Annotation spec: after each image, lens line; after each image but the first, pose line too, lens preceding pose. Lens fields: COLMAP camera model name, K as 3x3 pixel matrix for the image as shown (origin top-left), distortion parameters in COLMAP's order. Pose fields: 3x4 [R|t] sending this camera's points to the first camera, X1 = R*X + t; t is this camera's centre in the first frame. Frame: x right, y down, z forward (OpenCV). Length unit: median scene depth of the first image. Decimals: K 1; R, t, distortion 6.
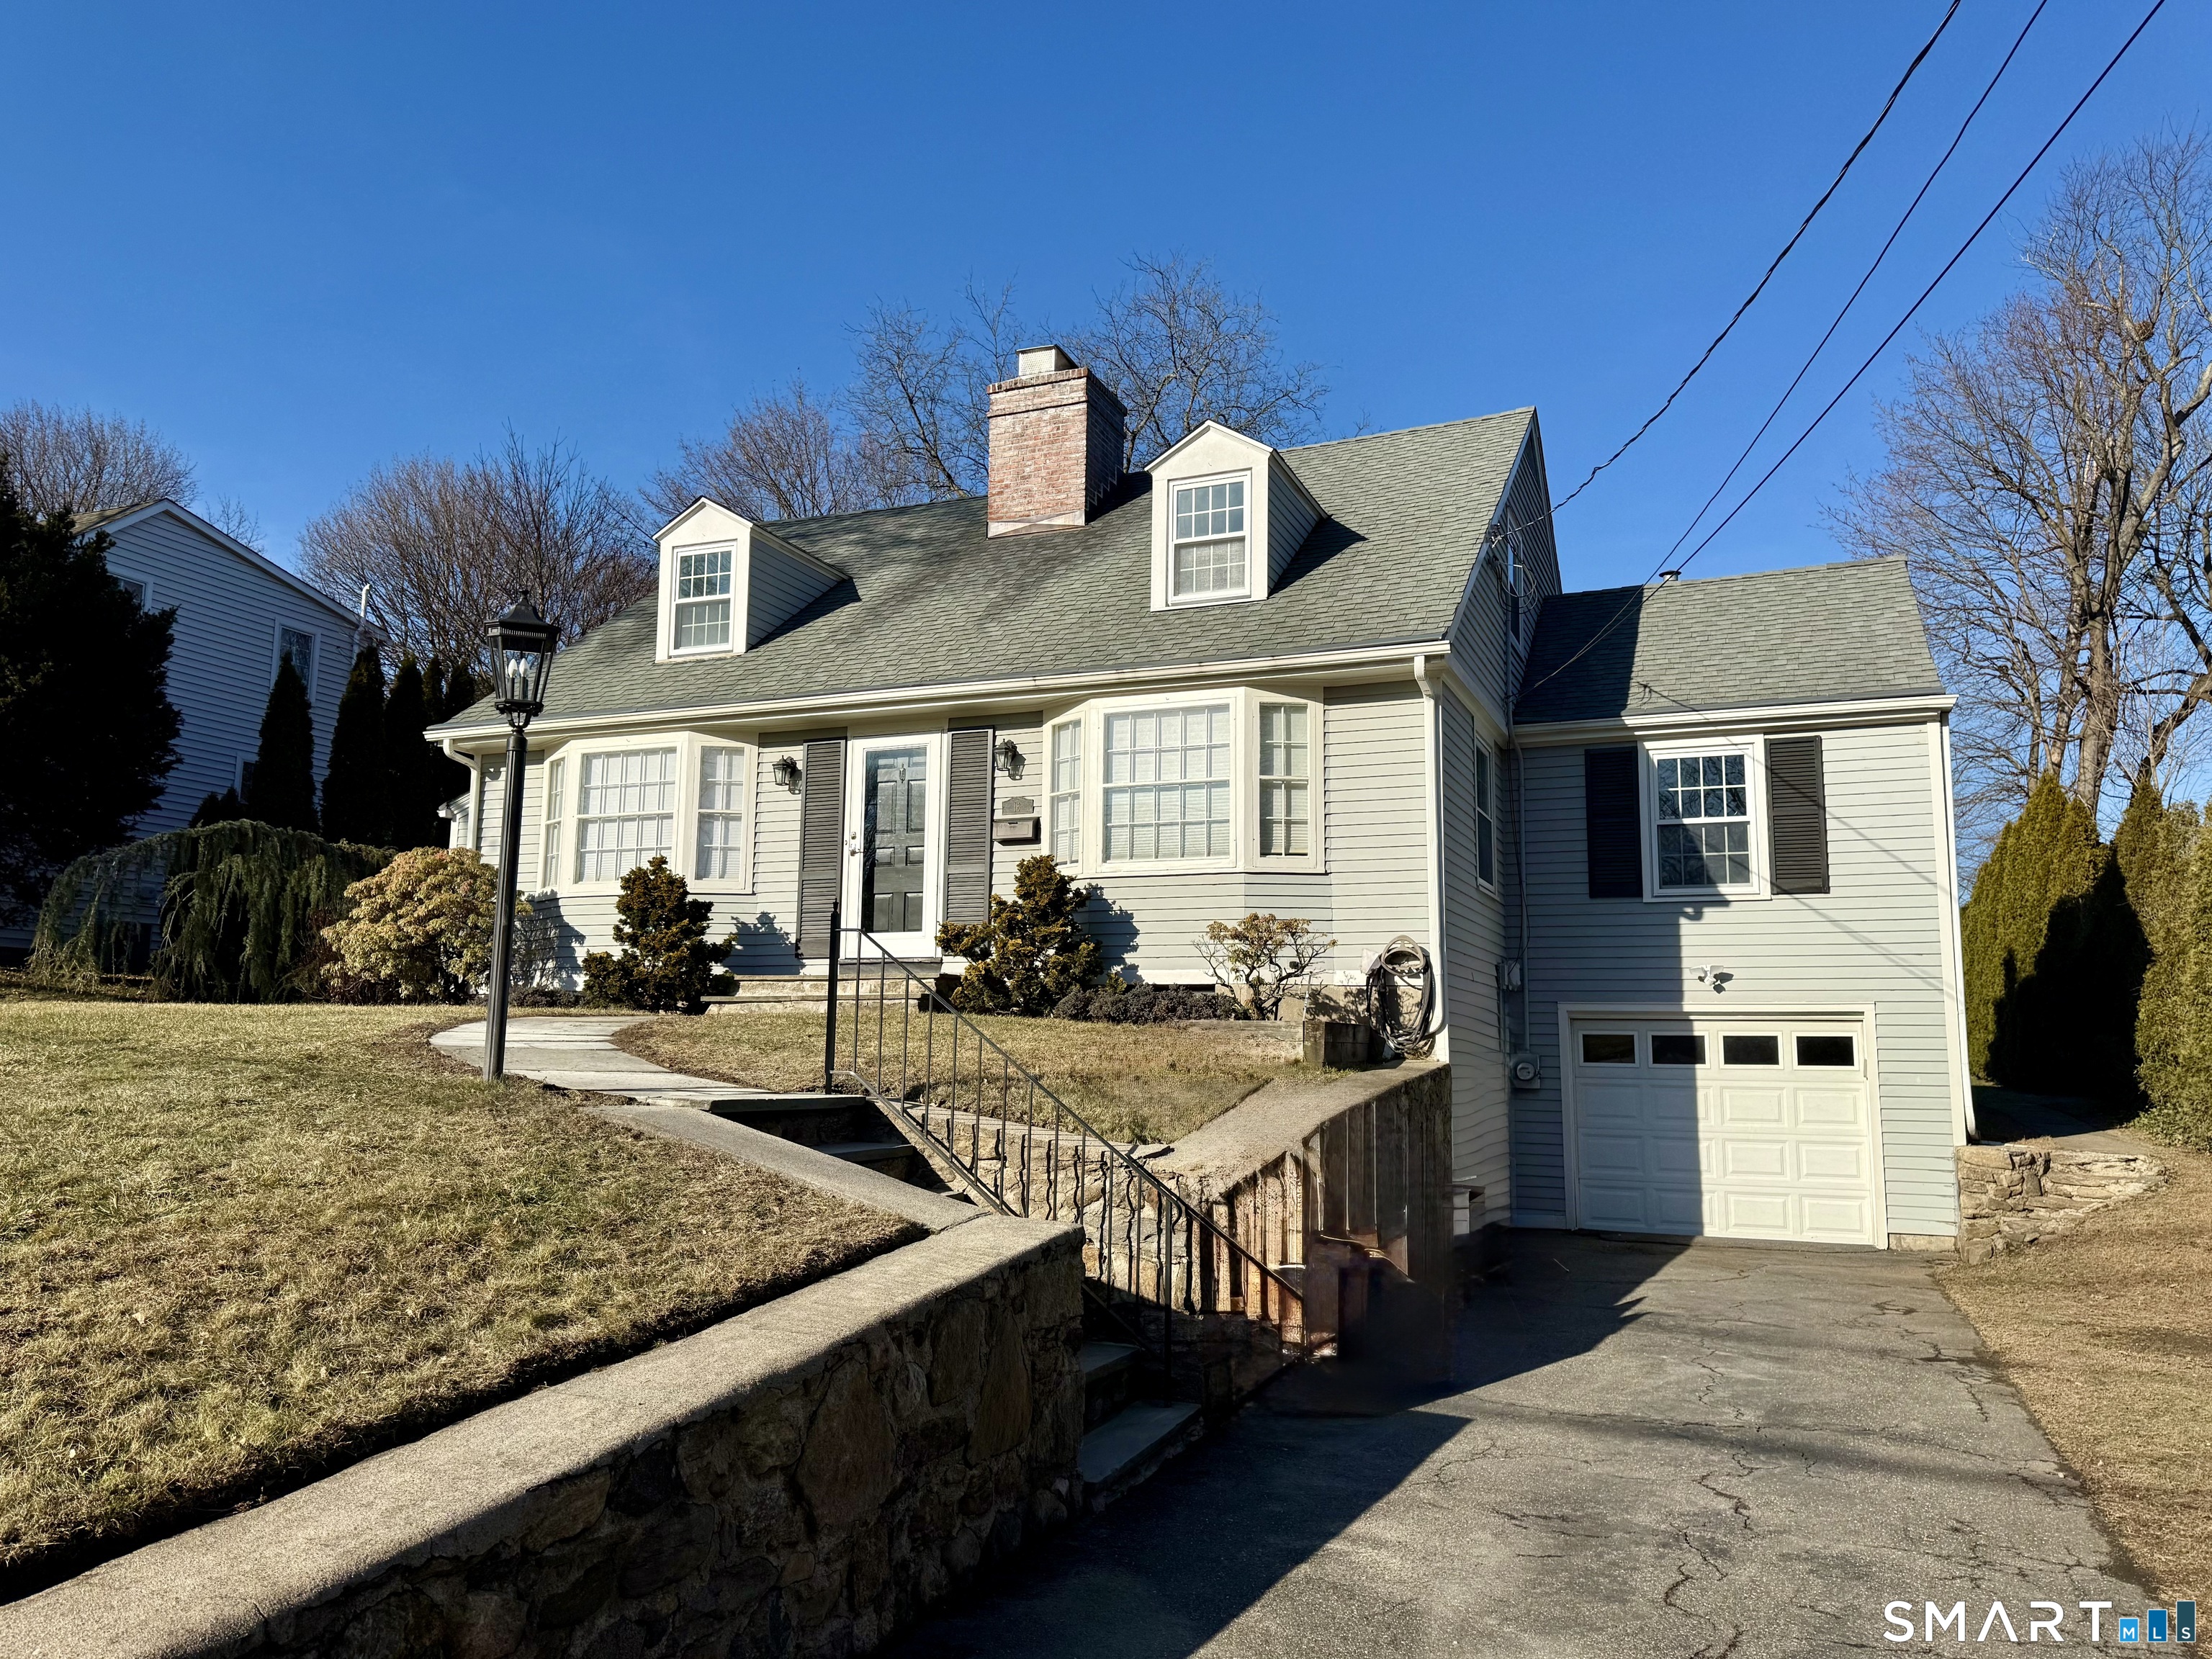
lens RADIAL K [[1580.3, 0, 1097.7], [0, 1580.3, 822.9], [0, 0, 1]] dist [0.085191, -0.112888]
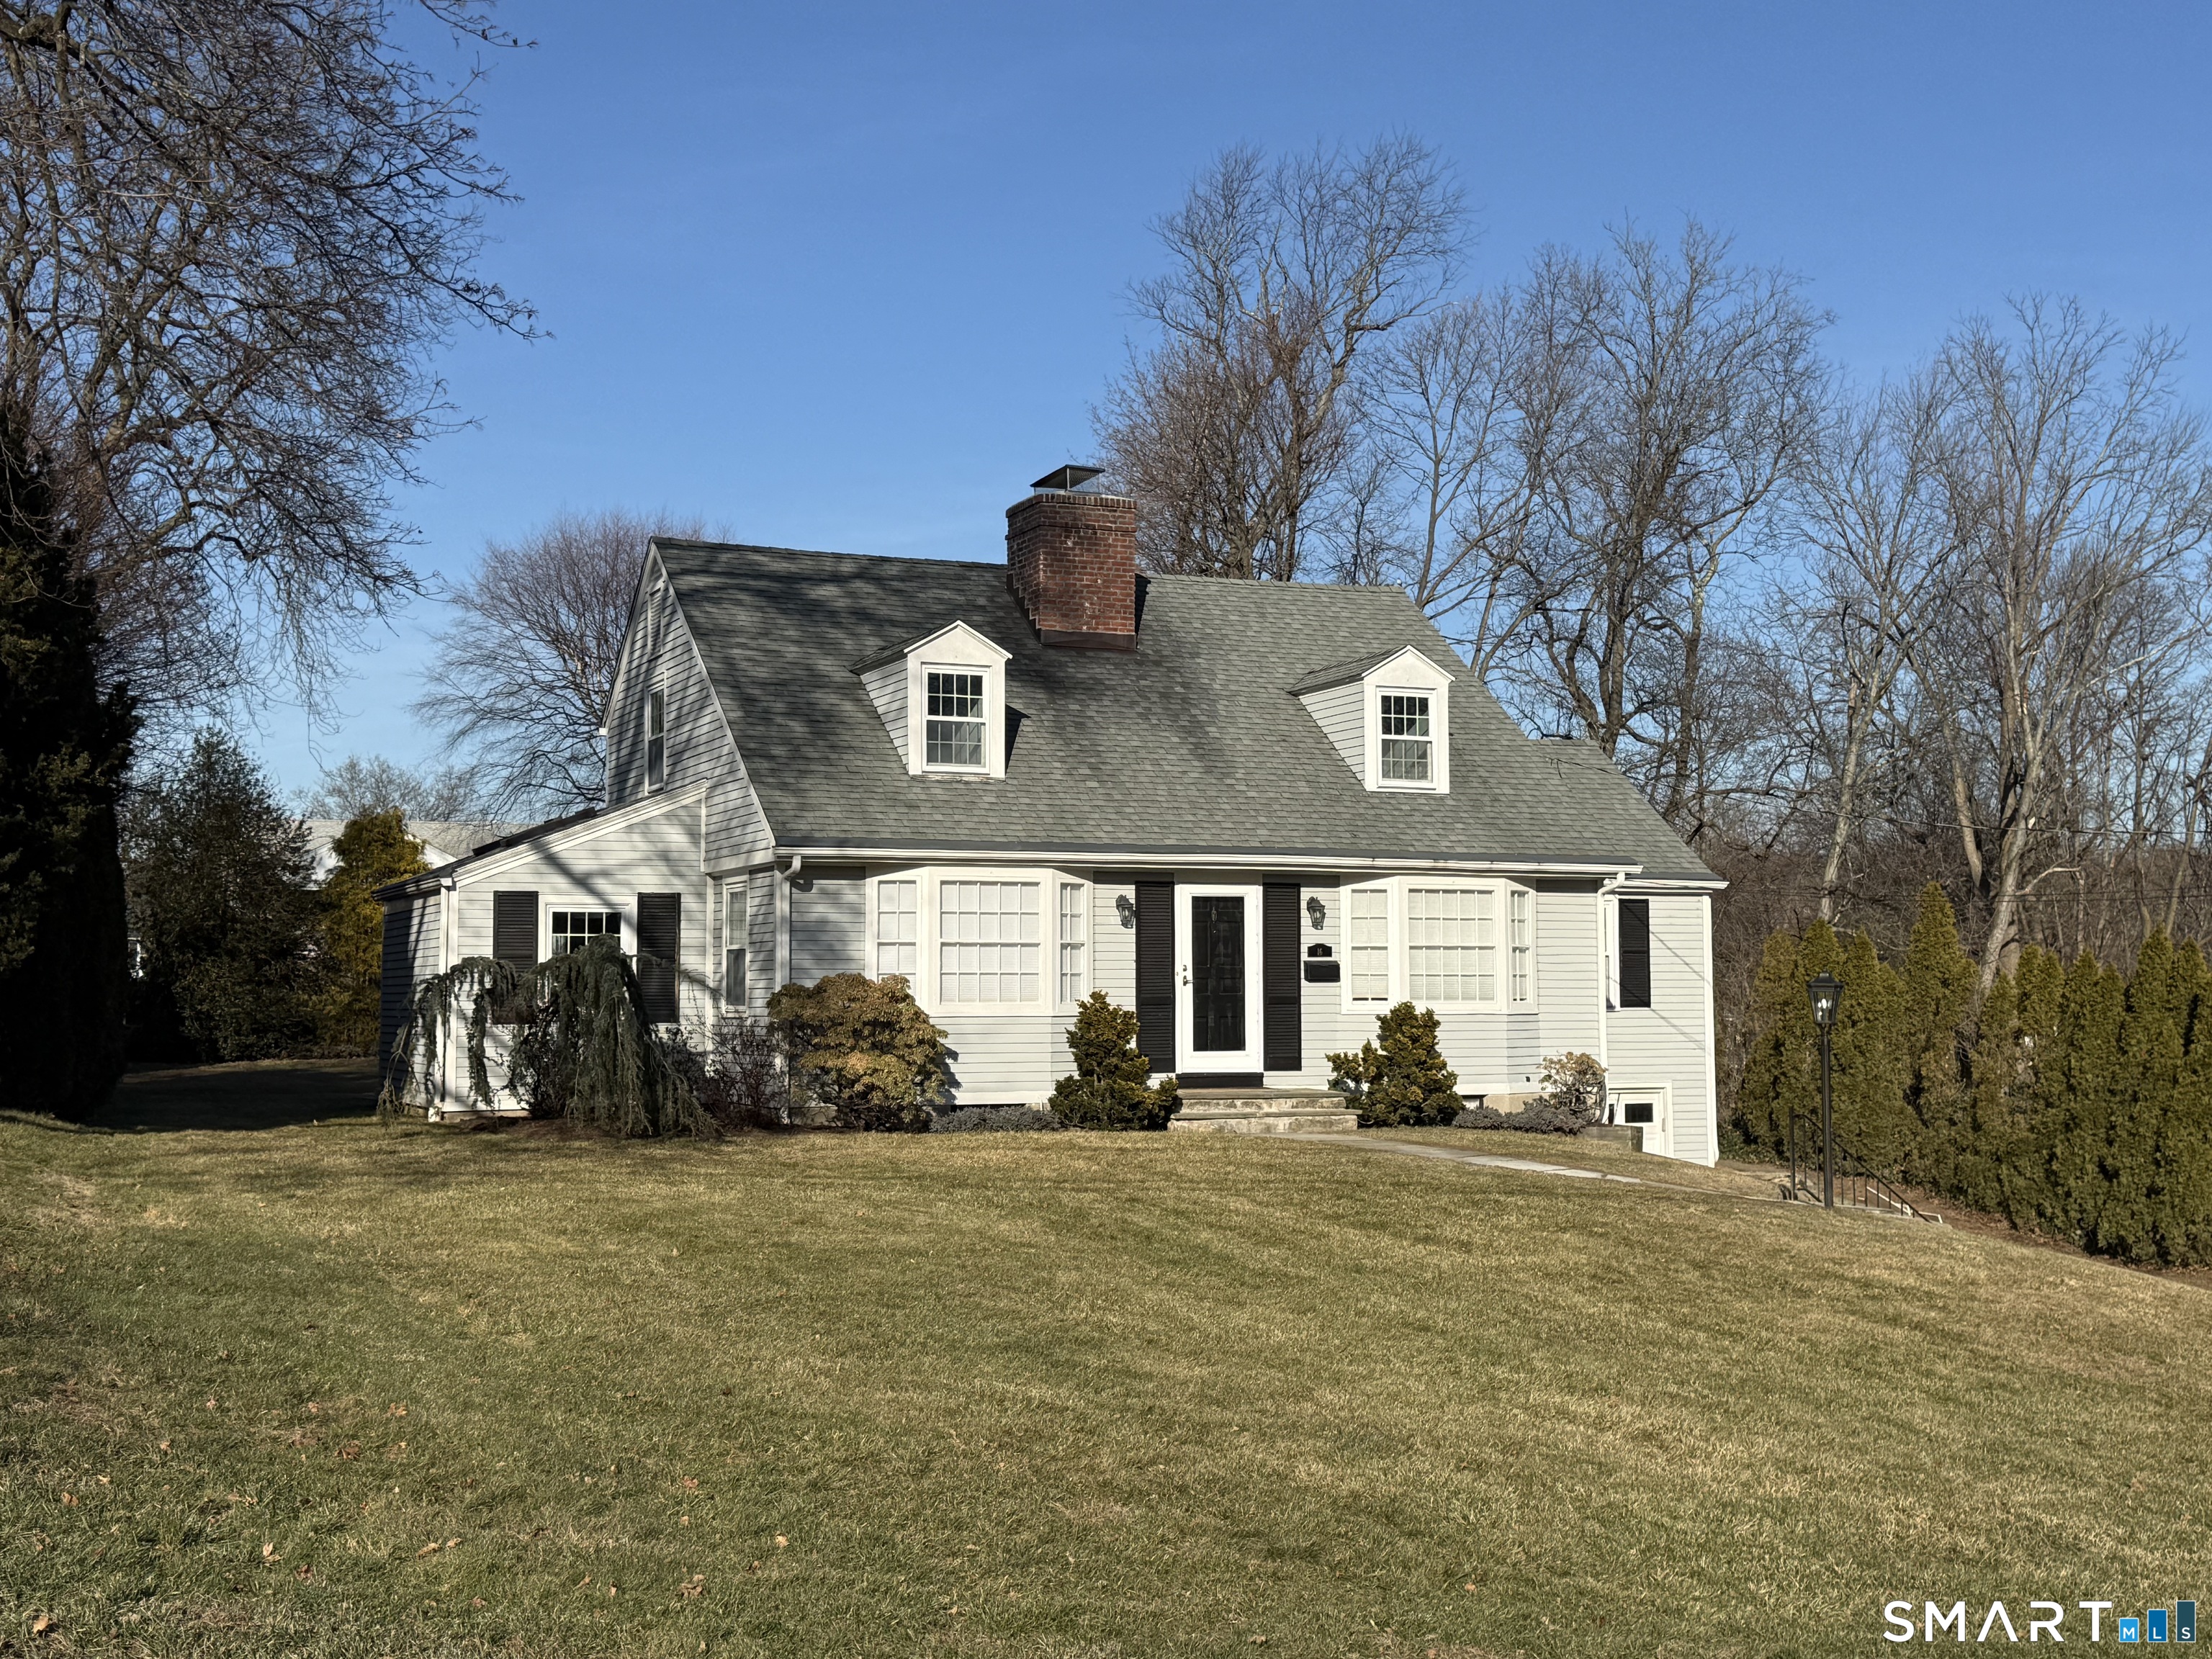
lens RADIAL K [[2631.1, 0, 1138.7], [0, 2631.1, 834.4], [0, 0, 1]] dist [0.115185, 0.009893]
pose [[0.687952, 0.032820, 0.725013, -1.571624], [-0.094502, 0.994523, 0.044651, -0.171816], [-0.719577, -0.099233, 0.687286, -0.306539]]
